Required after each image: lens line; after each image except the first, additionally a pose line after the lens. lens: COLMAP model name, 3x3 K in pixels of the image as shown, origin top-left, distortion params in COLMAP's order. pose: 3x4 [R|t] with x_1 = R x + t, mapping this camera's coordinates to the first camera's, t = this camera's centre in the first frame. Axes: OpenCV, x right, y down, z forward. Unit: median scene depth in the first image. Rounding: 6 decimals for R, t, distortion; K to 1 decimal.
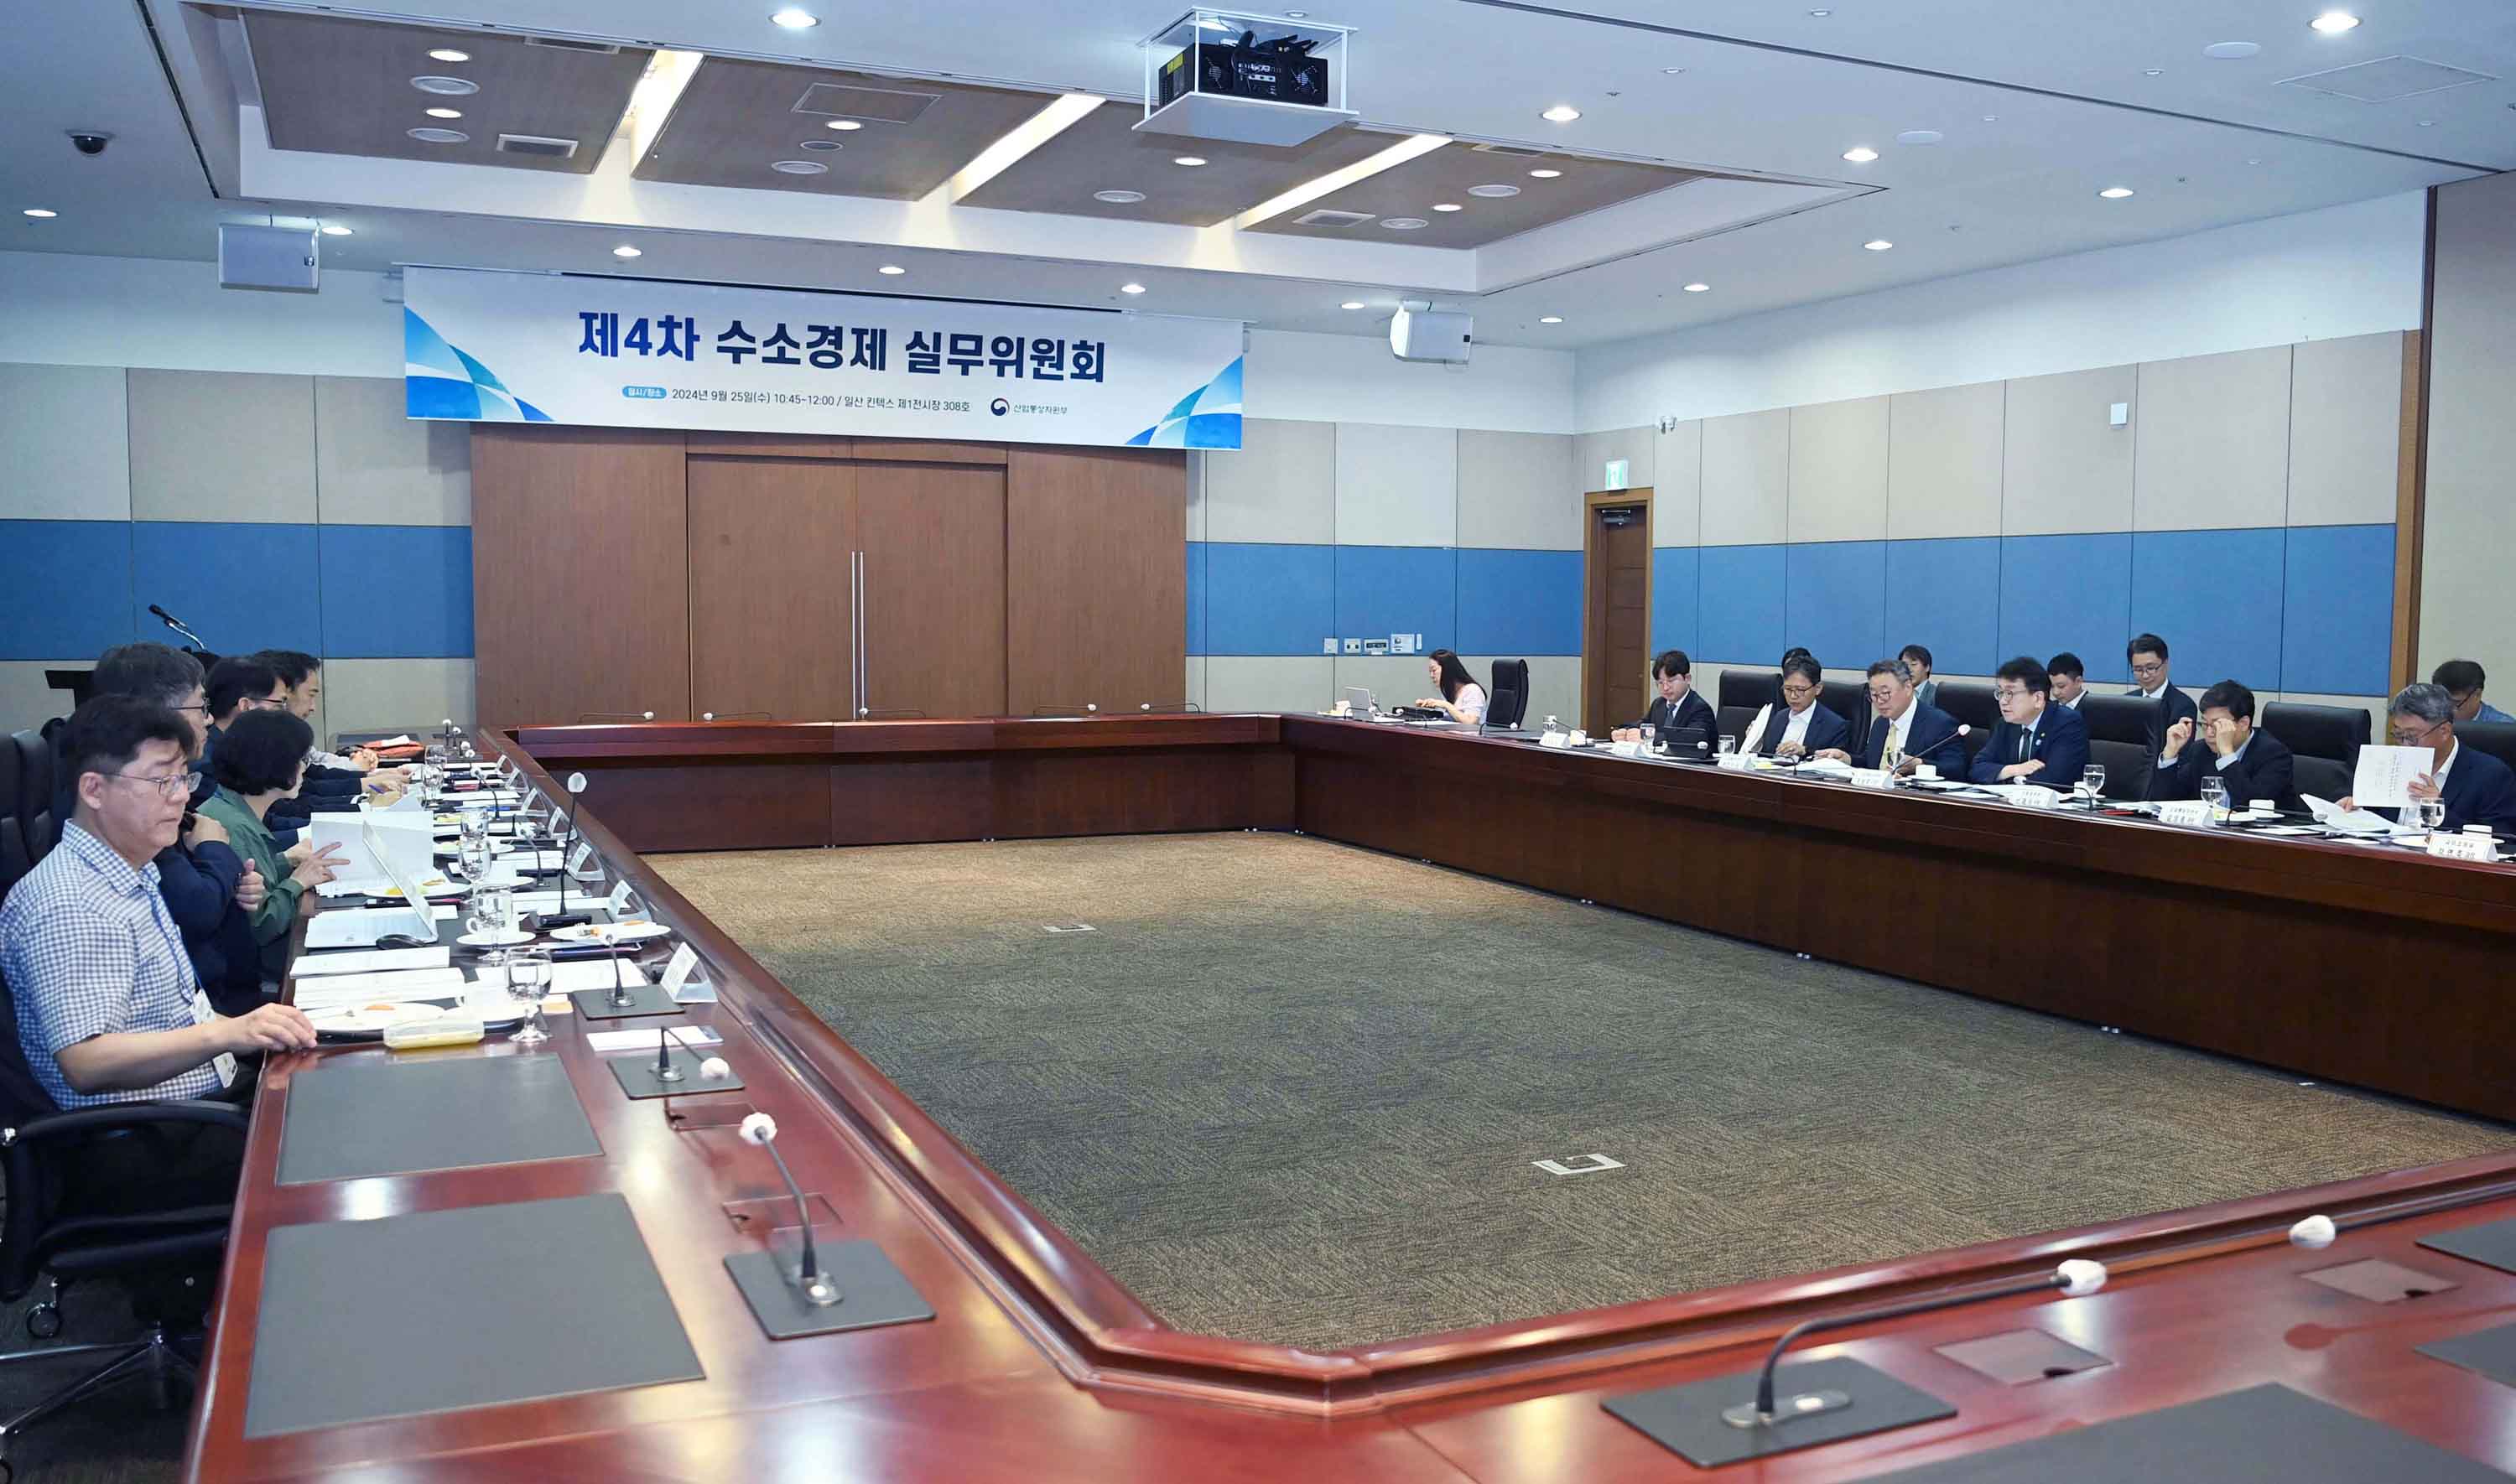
lens RADIAL K [[2051.1, 0, 1258.0], [0, 2051.1, 742.0], [0, 0, 1]] dist [-0.102524, 0.040982]
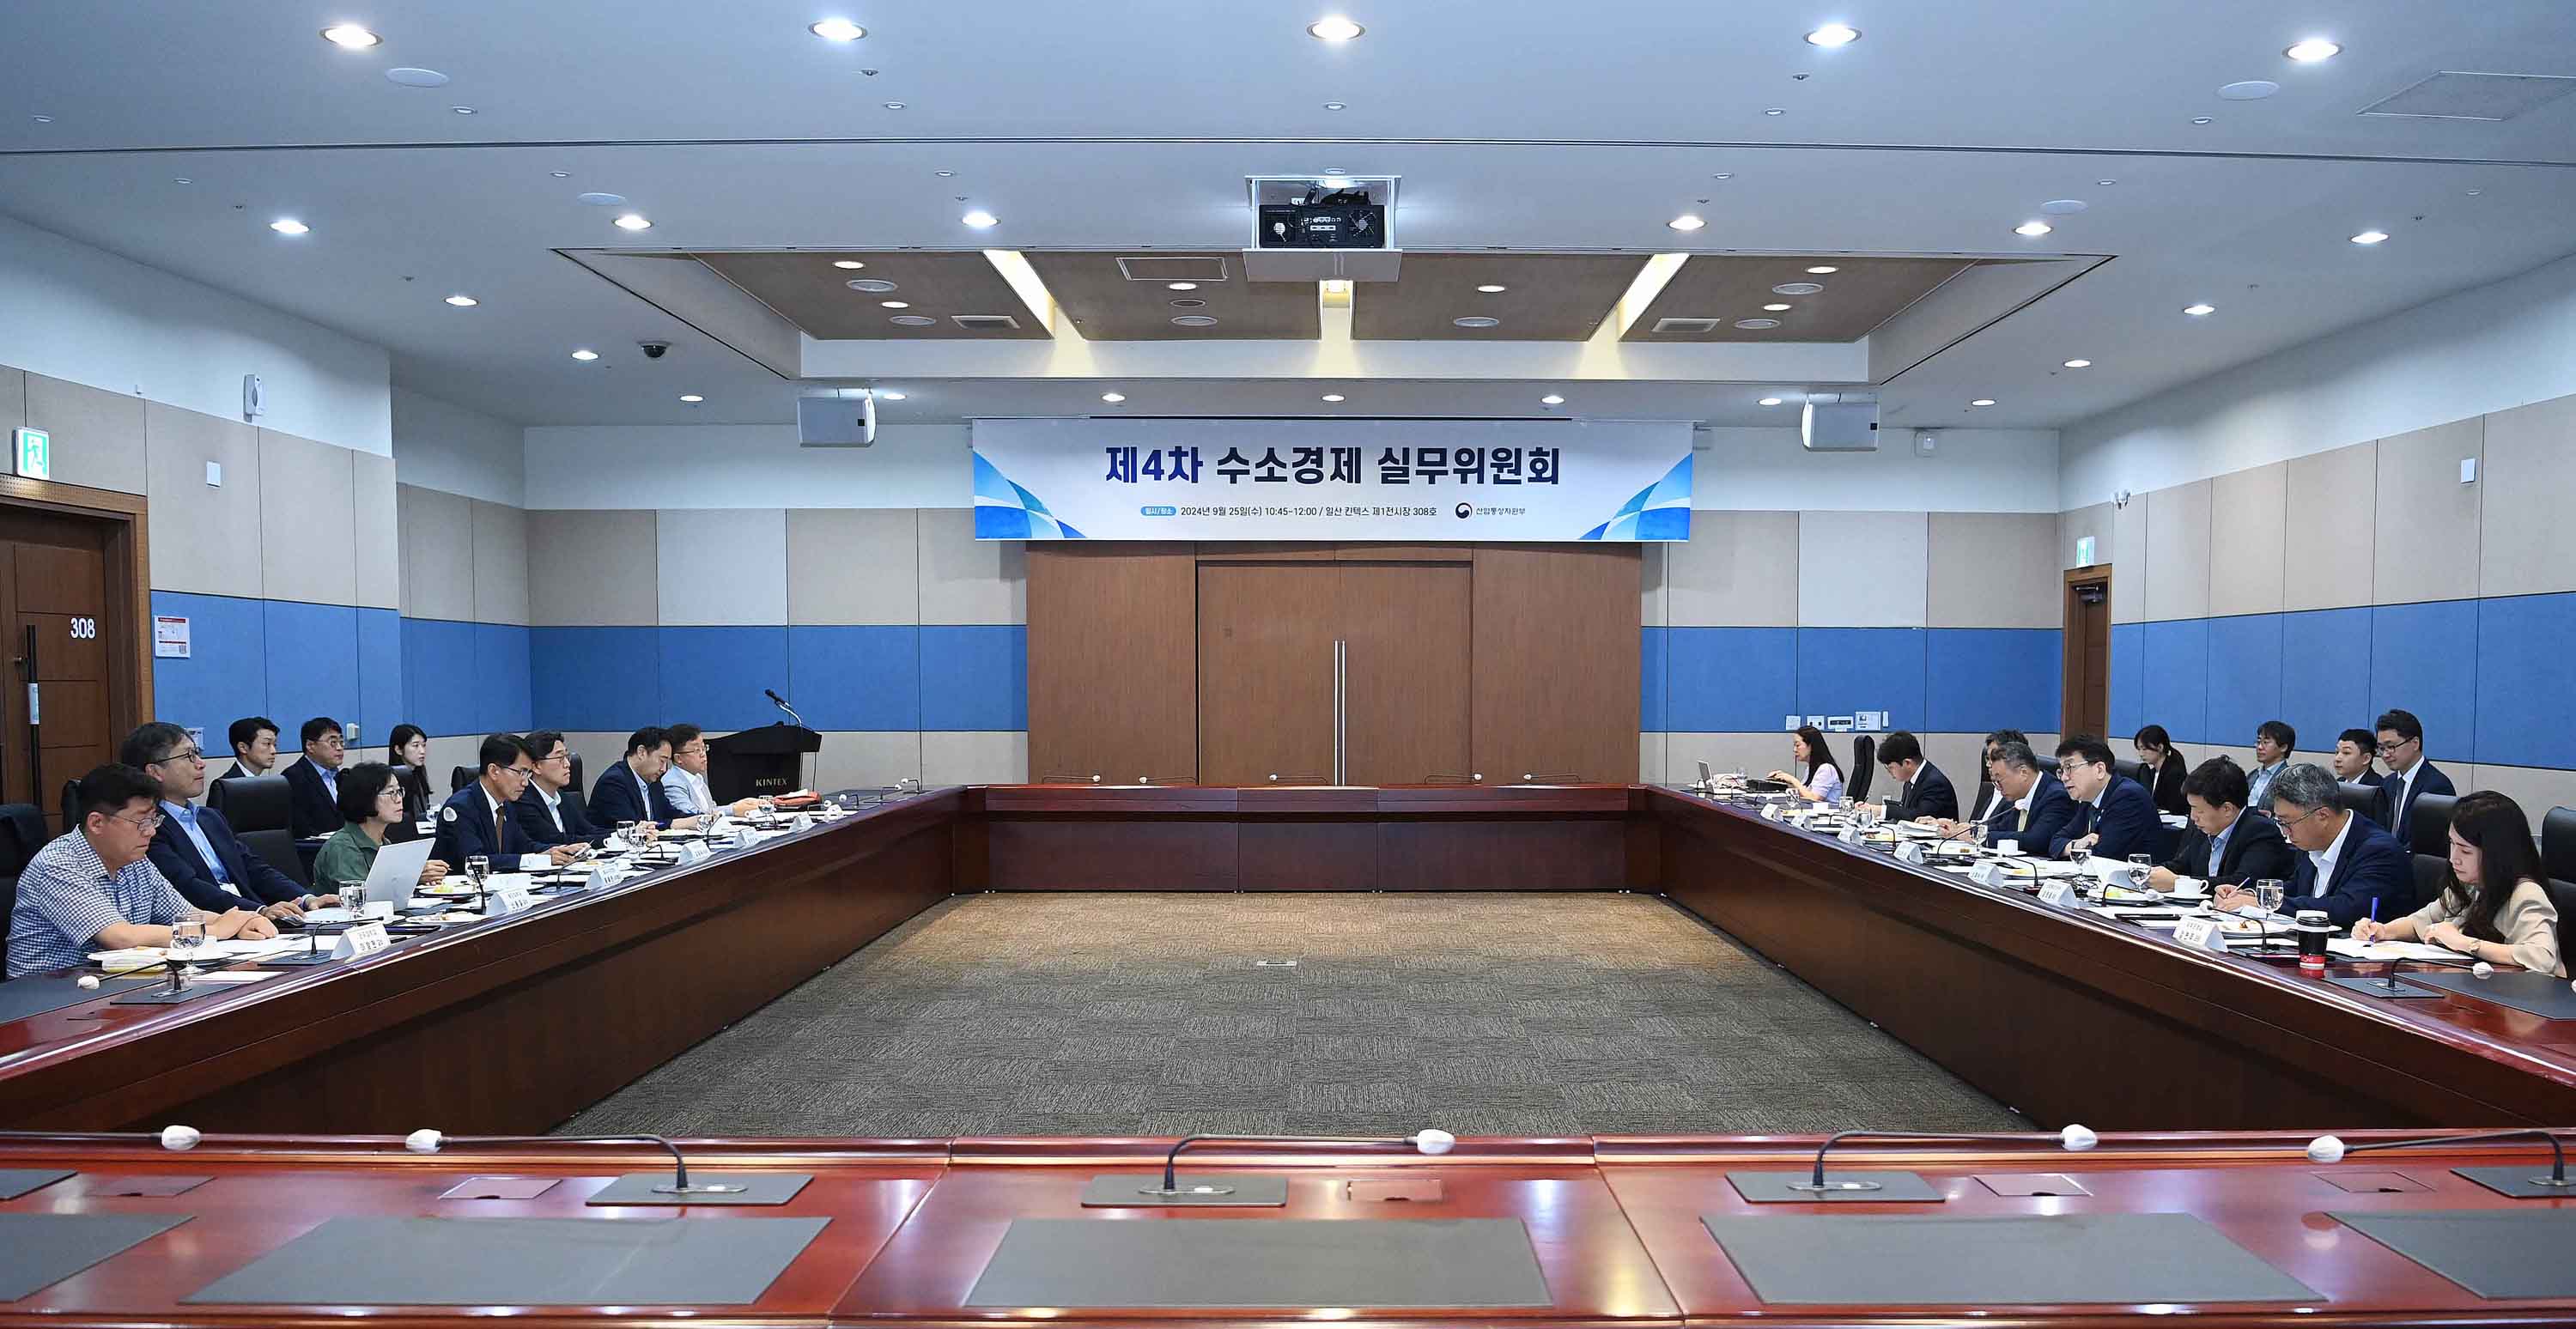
lens RADIAL K [[1909.9, 0, 1294.5], [0, 1909.9, 774.3], [0, 0, 1]] dist [-0.100036, 0.004019]
pose [[0.910137, 0.009925, -0.414188, 0.232285], [-0.019069, 0.999657, -0.017948, 0.002023], [0.413868, 0.024233, 0.910014, 0.009516]]
